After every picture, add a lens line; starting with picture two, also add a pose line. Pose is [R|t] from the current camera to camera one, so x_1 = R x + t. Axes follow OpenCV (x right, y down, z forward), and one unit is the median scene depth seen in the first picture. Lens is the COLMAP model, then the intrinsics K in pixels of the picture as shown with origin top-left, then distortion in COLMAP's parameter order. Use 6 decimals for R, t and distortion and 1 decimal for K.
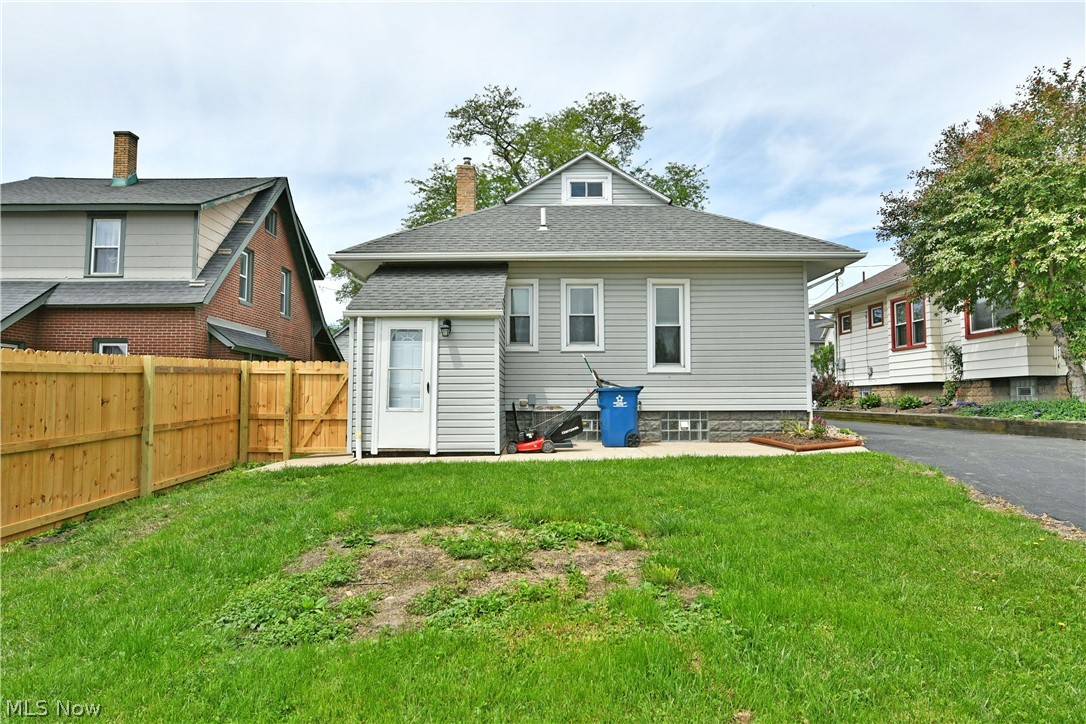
lens RADIAL K [[658.5, 0, 531.9], [0, 658.5, 357.0], [0, 0, 1]] dist [-0.013053, -0.006567]
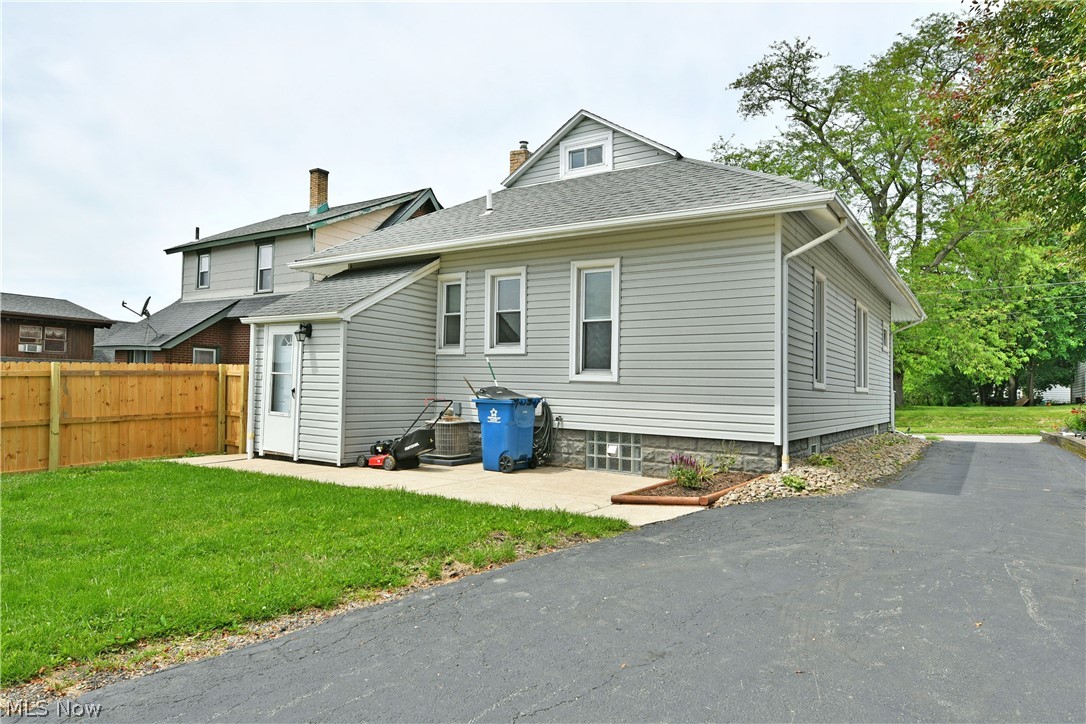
lens RADIAL K [[658.5, 0, 540.6], [0, 658.5, 372.4], [0, 0, 1]] dist [-0.013053, -0.006567]
pose [[0.832219, 0.013175, -0.554290, 0.583859], [0.005308, 0.999482, 0.031726, -0.011820], [0.554421, -0.029346, 0.831719, 0.319012]]
